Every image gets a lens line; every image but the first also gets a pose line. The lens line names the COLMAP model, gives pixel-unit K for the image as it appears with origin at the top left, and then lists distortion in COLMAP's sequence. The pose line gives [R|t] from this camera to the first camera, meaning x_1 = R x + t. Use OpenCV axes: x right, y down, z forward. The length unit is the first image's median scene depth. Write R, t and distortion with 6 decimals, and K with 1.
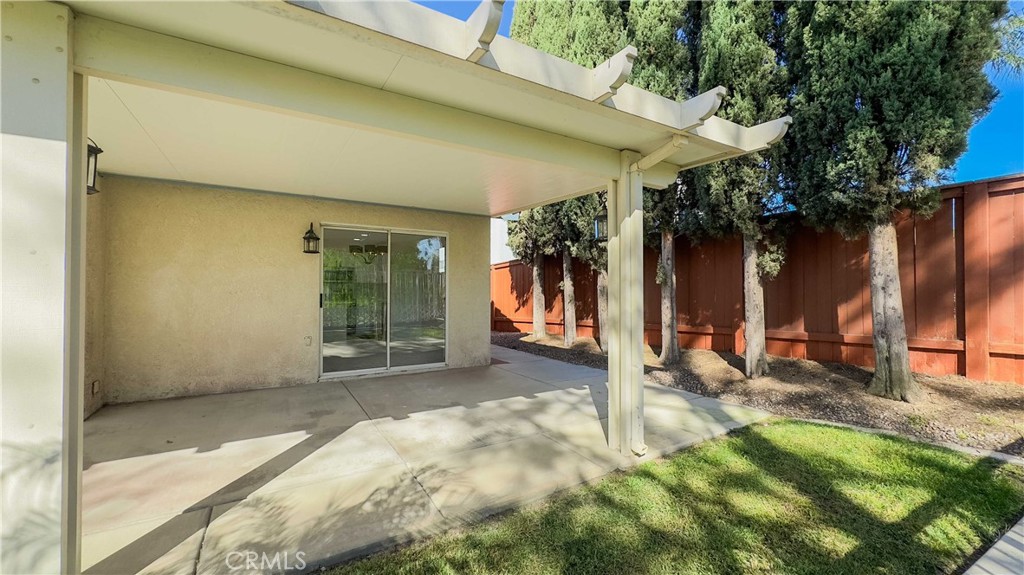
lens RADIAL K [[404.2, 0, 510.4], [0, 404.2, 284.8], [0, 0, 1]] dist [-0.004369, 0.001431]
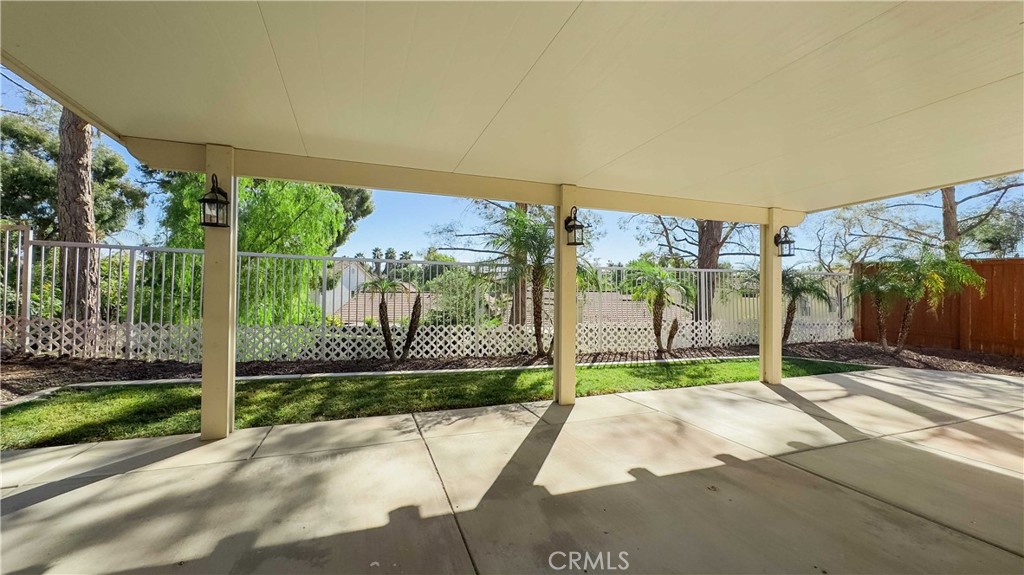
lens RADIAL K [[404.2, 0, 511.8], [0, 404.2, 289.3], [0, 0, 1]] dist [-0.004369, 0.001431]
pose [[-0.984824, -0.012876, 0.173076, -0.573326], [-0.016542, 0.999668, -0.019755, 0.037856], [-0.172765, -0.022318, -0.984710, 1.746186]]
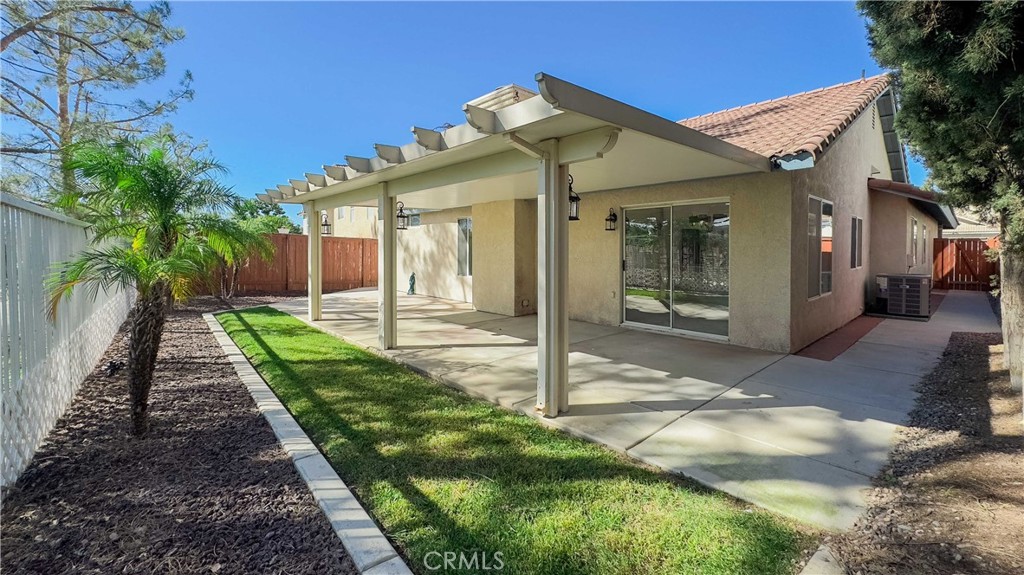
lens RADIAL K [[404.2, 0, 513.9], [0, 404.2, 257.8], [0, 0, 1]] dist [-0.004369, 0.001431]
pose [[0.222766, 0.019377, -0.974679, 1.170253], [0.016510, 0.999584, 0.023646, -0.036159], [0.974732, -0.021359, 0.222353, 0.576820]]
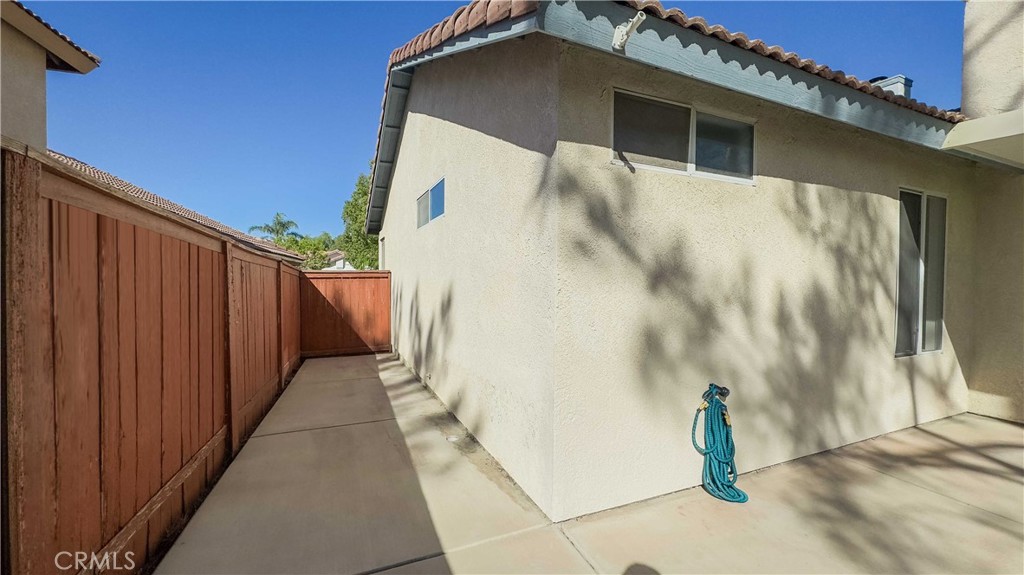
lens RADIAL K [[404.2, 0, 512.0], [0, 404.2, 289.1], [0, 0, 1]] dist [-0.004369, 0.001431]
pose [[0.992295, 0.006460, -0.123730, -2.843327], [-0.001020, 0.999032, 0.043980, -0.055206], [0.123894, -0.043514, 0.991341, -0.313250]]
